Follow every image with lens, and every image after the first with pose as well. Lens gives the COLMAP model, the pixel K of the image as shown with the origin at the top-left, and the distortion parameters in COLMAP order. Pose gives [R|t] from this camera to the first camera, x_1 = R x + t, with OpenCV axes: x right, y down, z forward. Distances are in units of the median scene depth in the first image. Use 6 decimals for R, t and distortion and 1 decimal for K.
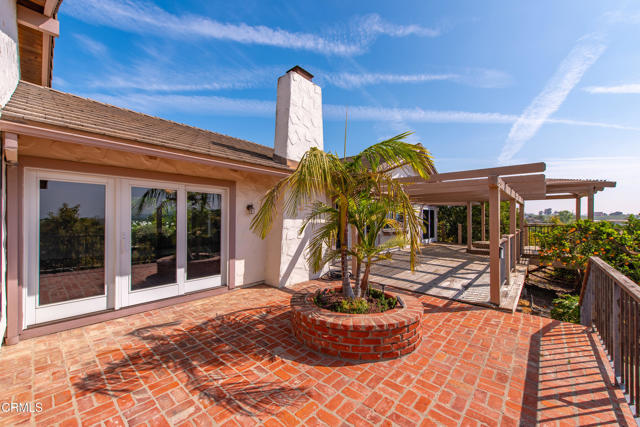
lens RADIAL K [[256.1, 0, 320.5], [0, 256.1, 210.5], [0, 0, 1]] dist [0.007441, -0.000994]
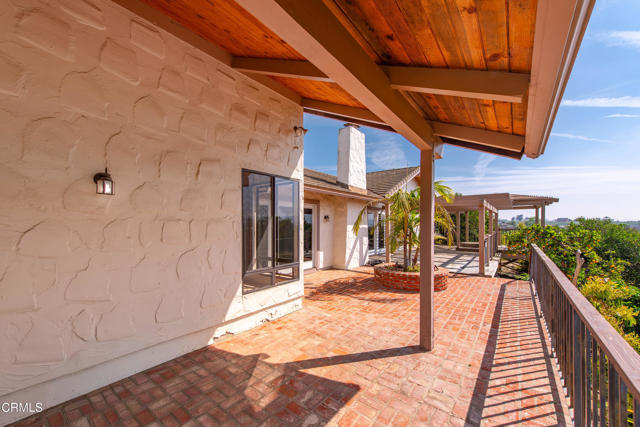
lens RADIAL K [[256.1, 0, 318.8], [0, 256.1, 220.5], [0, 0, 1]] dist [0.007441, -0.000994]
pose [[0.998160, -0.002700, 0.060568, -0.391739], [0.001866, 0.999903, 0.013815, -0.013496], [-0.060599, -0.013676, 0.998068, -0.491279]]
